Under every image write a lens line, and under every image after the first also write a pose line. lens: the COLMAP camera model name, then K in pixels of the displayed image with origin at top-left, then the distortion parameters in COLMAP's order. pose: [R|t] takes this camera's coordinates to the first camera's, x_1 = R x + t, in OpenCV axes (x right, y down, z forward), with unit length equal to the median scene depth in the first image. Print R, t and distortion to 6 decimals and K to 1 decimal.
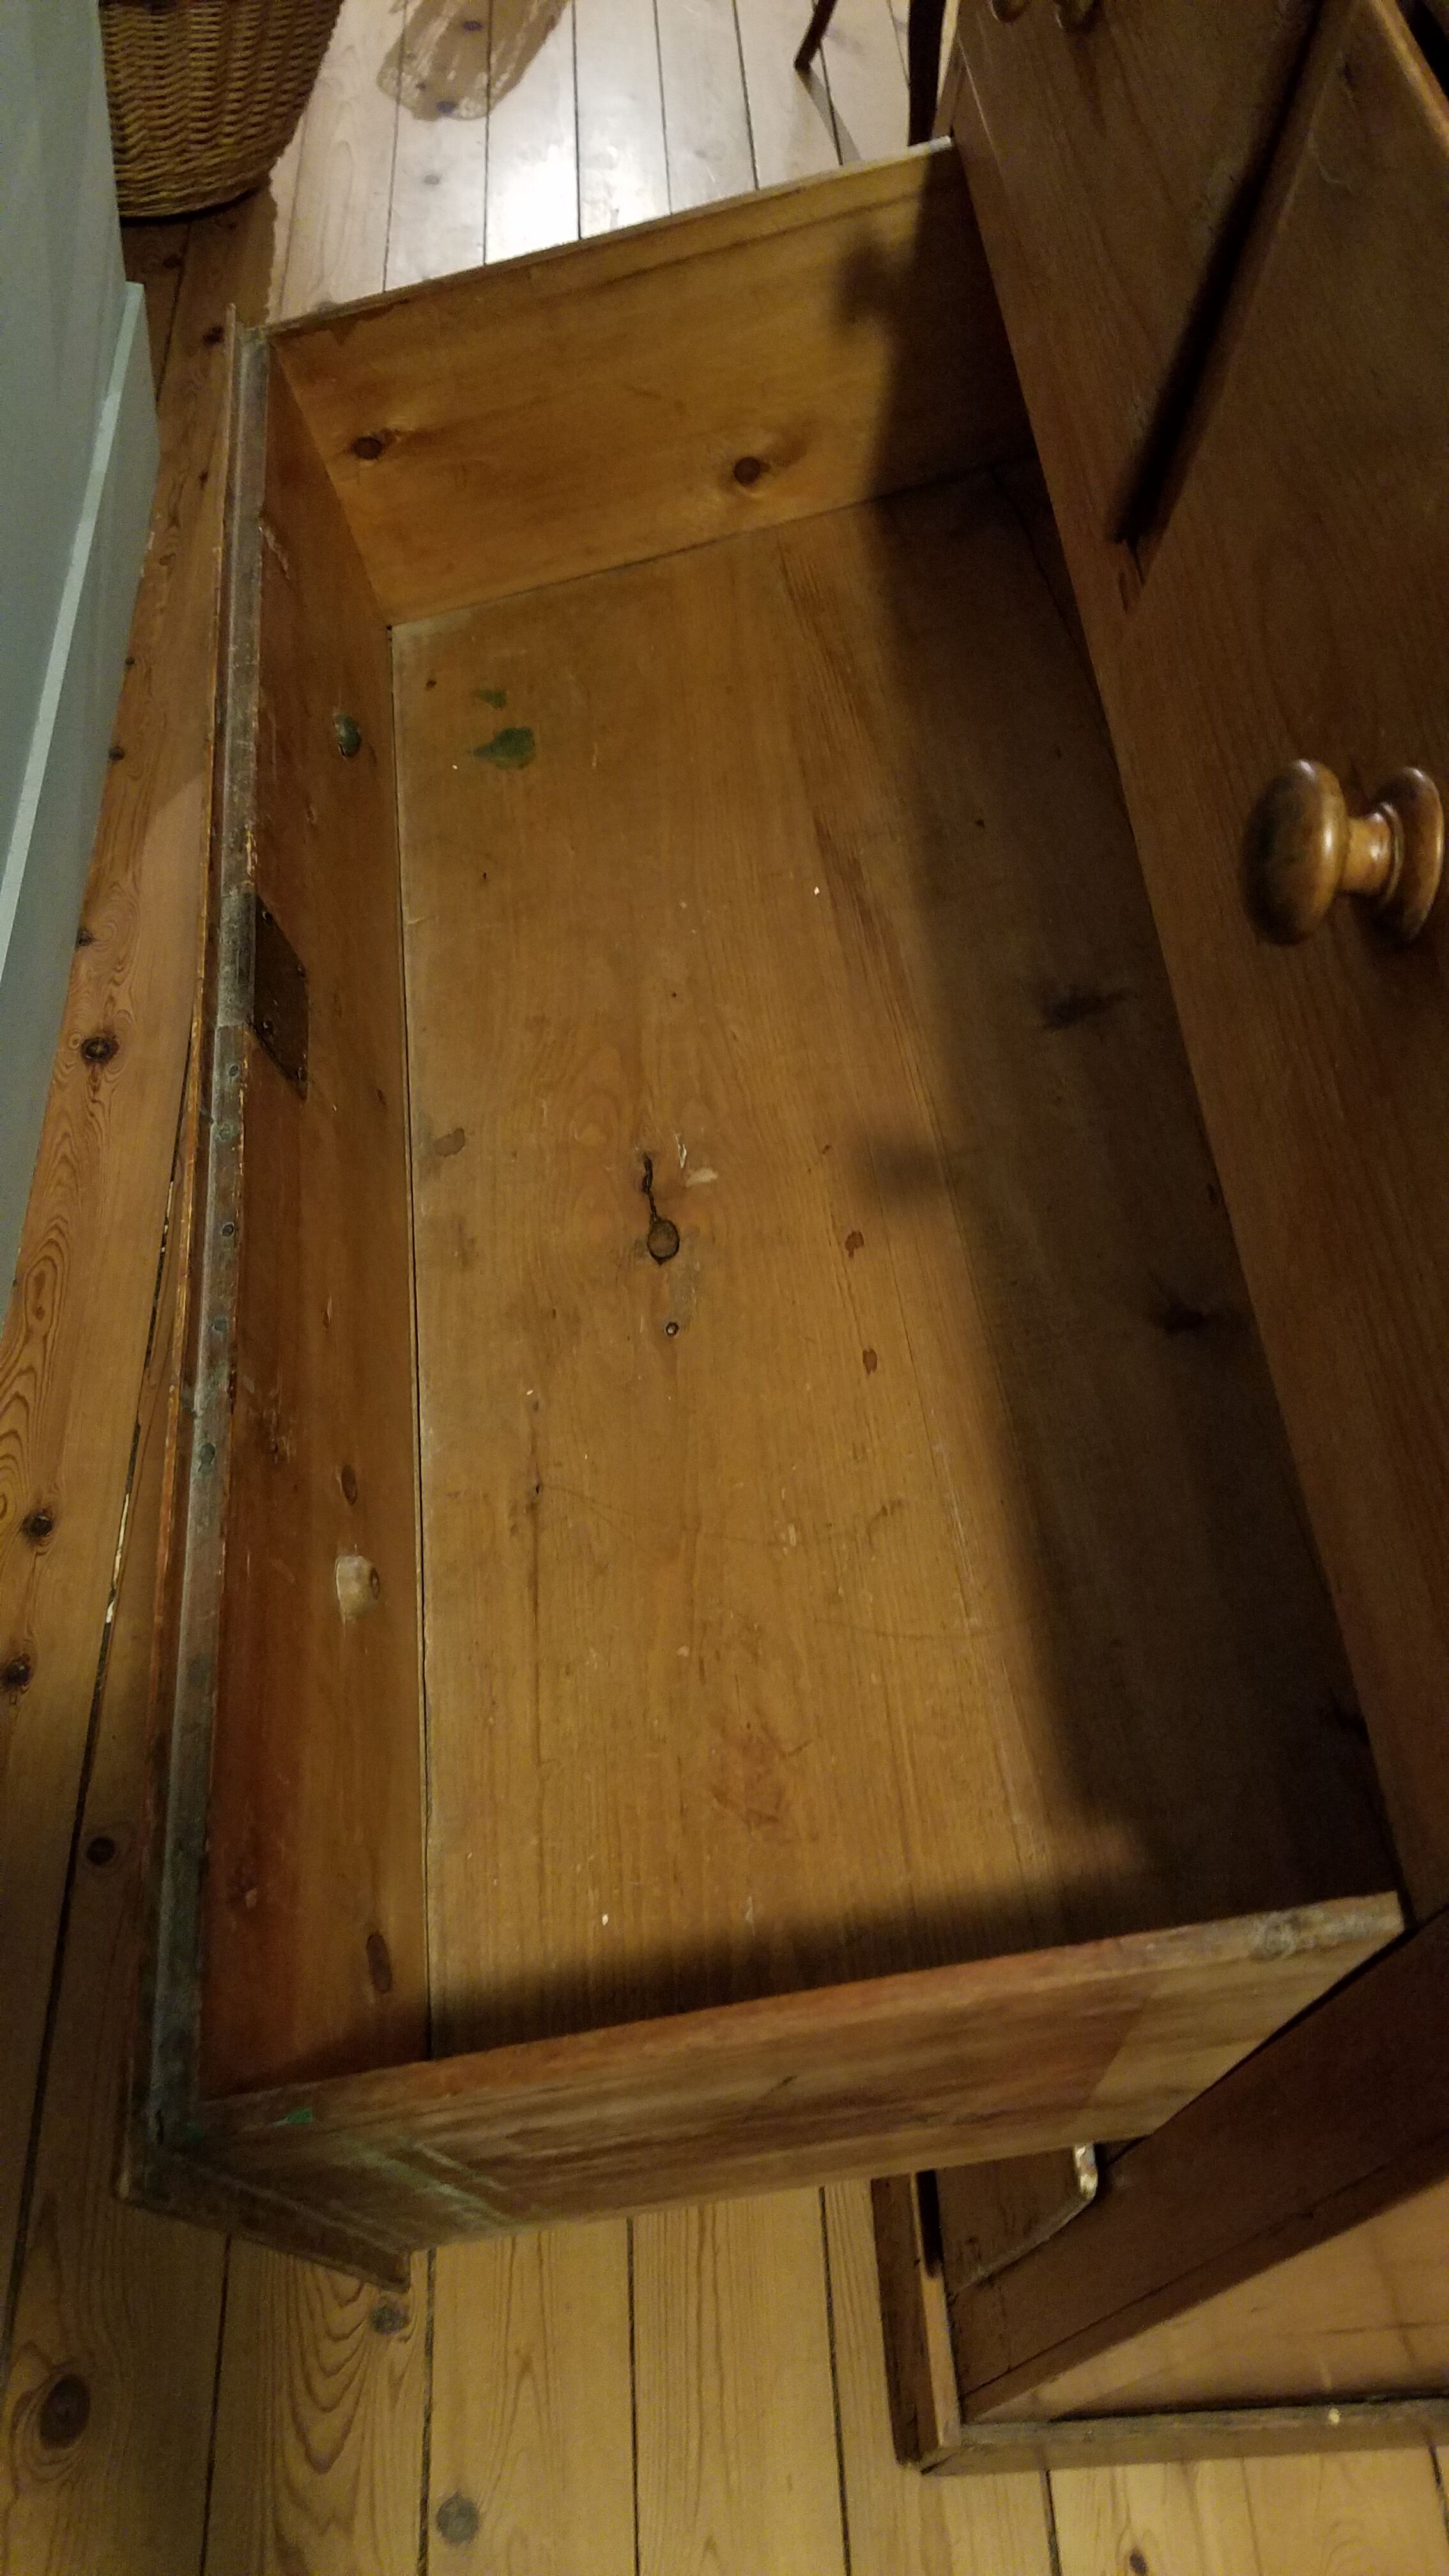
lens RADIAL K [[2021.1, 0, 649.8], [0, 2021.1, 1264.4], [0, 0, 1]] dist [0.127965, -0.232737]
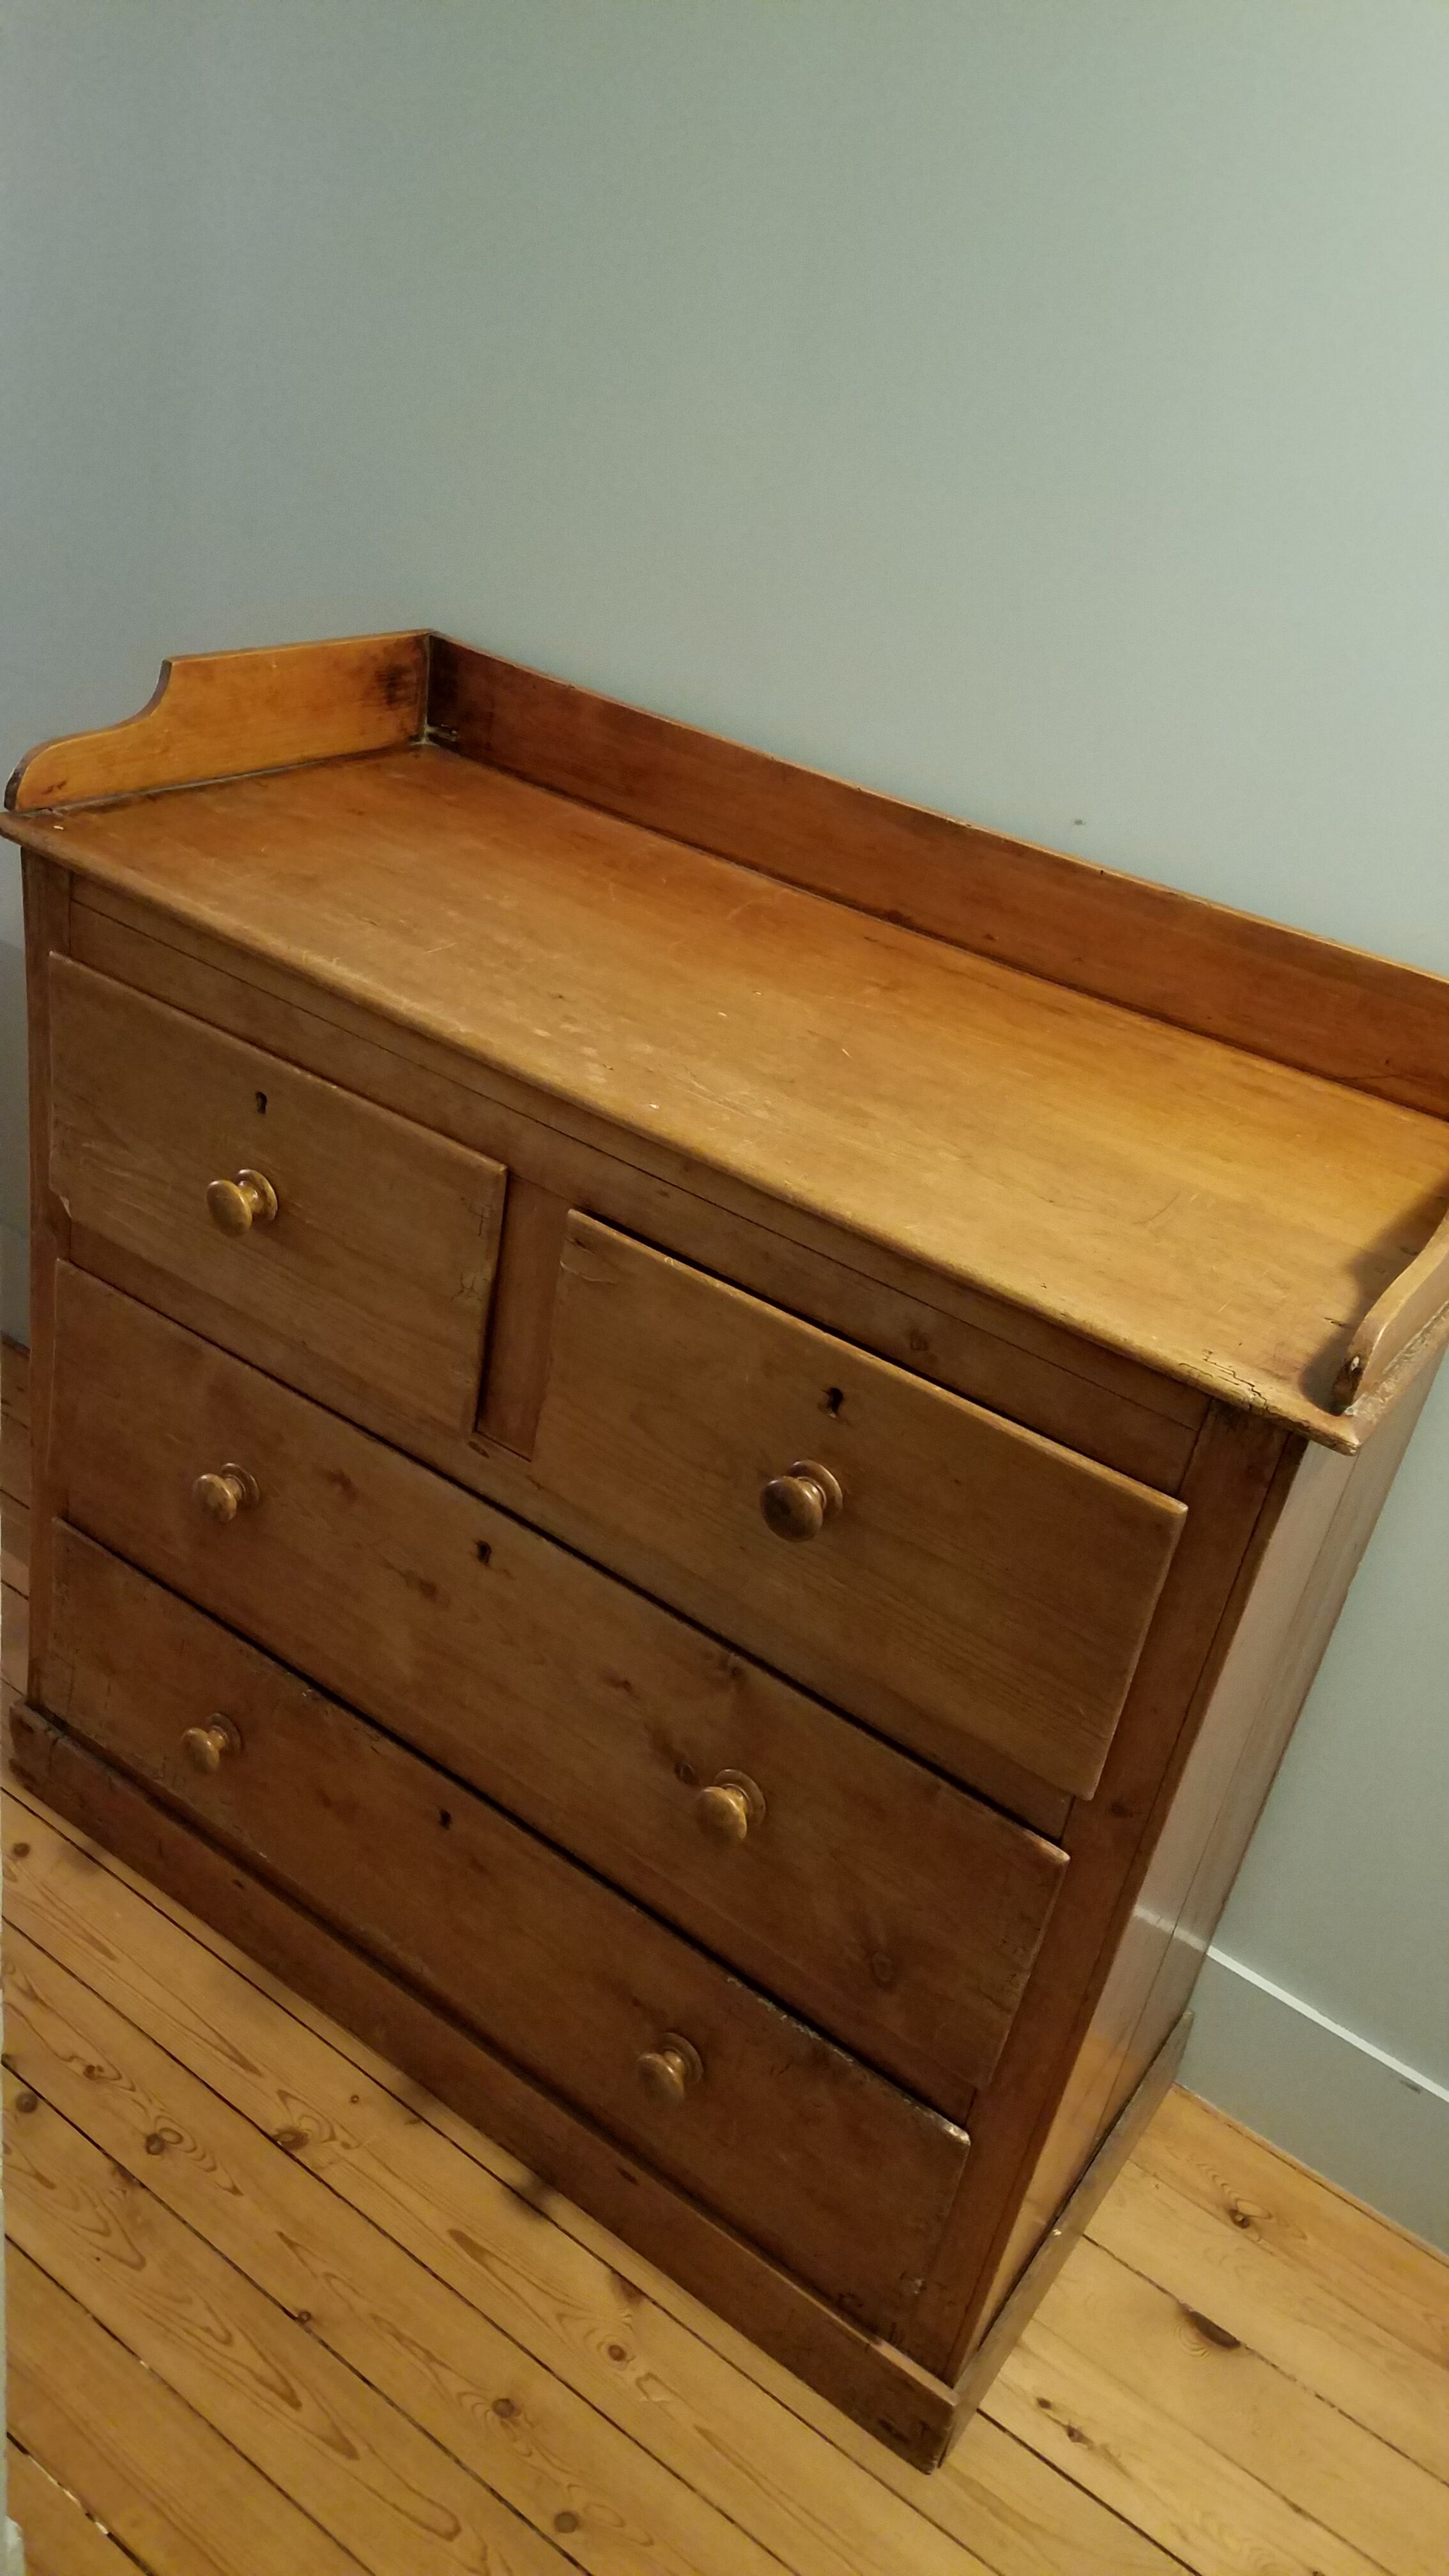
lens RADIAL K [[1984.0, 0, 687.3], [0, 1984.0, 1294.6], [0, 0, 1]] dist [0.253797, -0.422021]
pose [[0.611455, -0.415600, 0.673349, -0.697128], [0.585865, 0.809768, -0.032213, -0.216151], [-0.531868, 0.414189, 0.738623, -0.463271]]
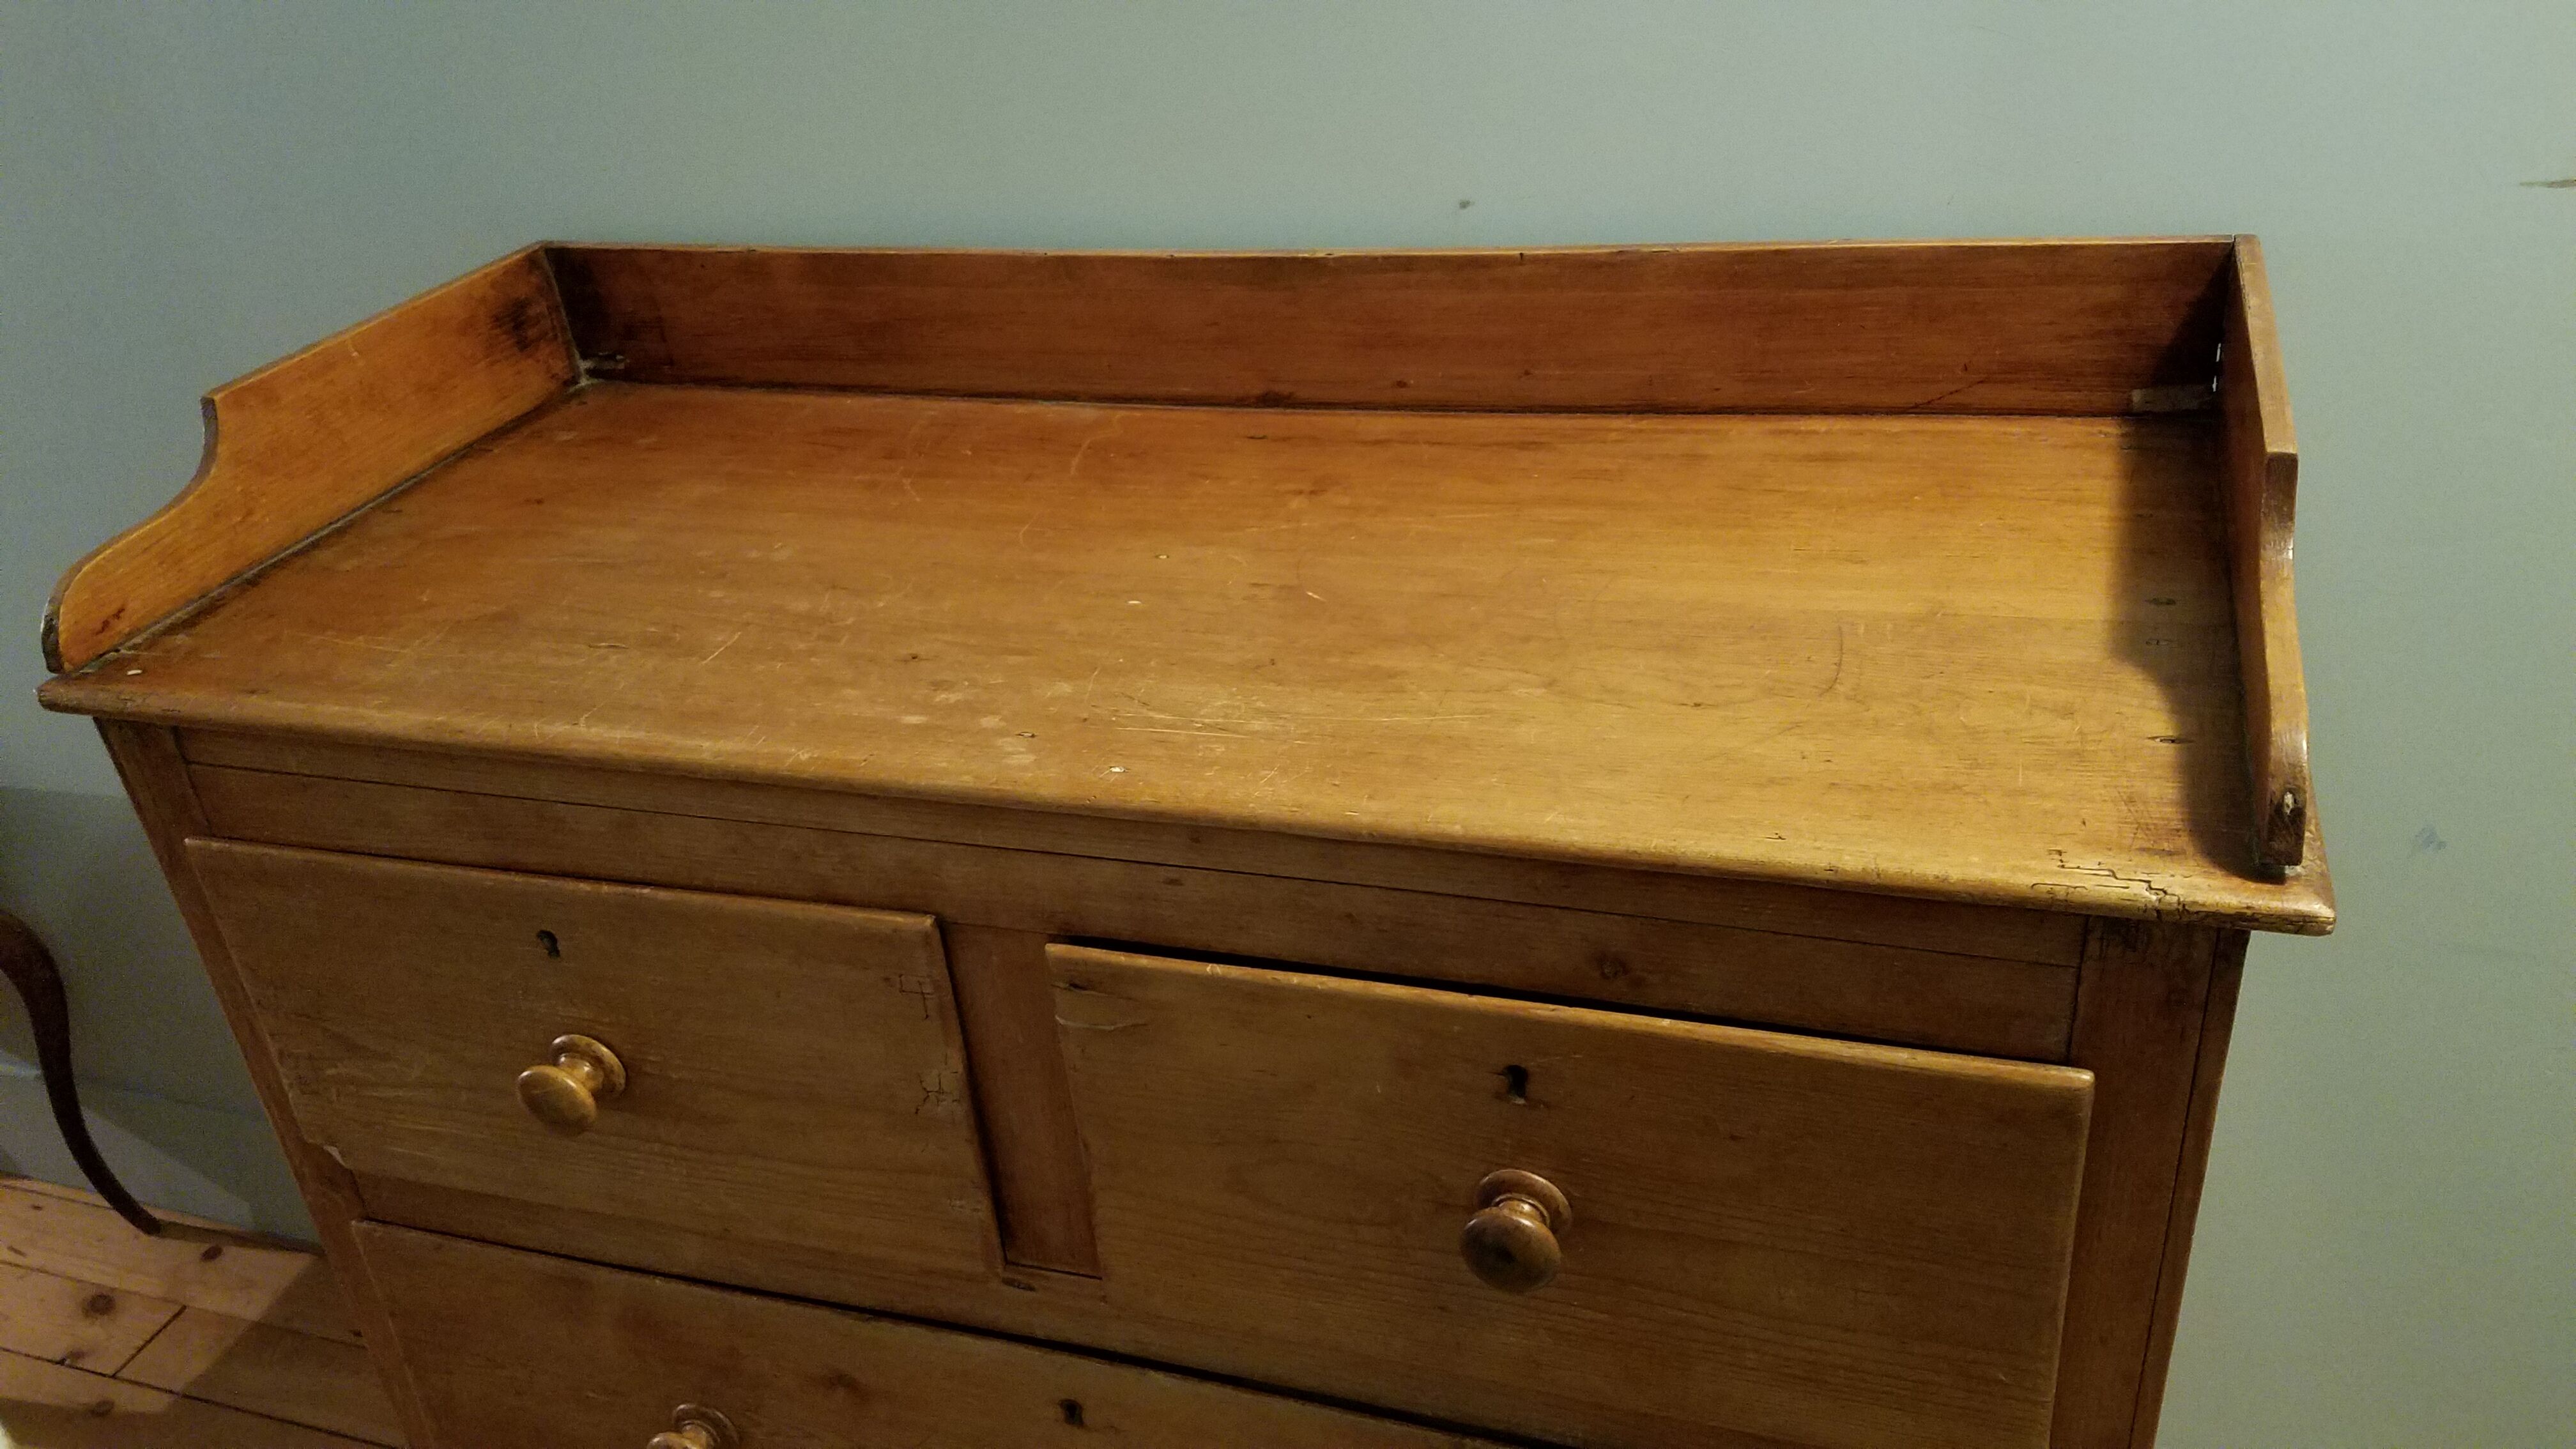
lens RADIAL K [[1988.3, 0, 1264.3], [0, 1988.3, 788.8], [0, 0, 1]] dist [0.279605, -0.582178]
pose [[0.344433, -0.591793, 0.728799, -0.416175], [0.831310, 0.552967, 0.056135, -0.364132], [-0.436222, 0.586522, 0.682423, -0.175011]]
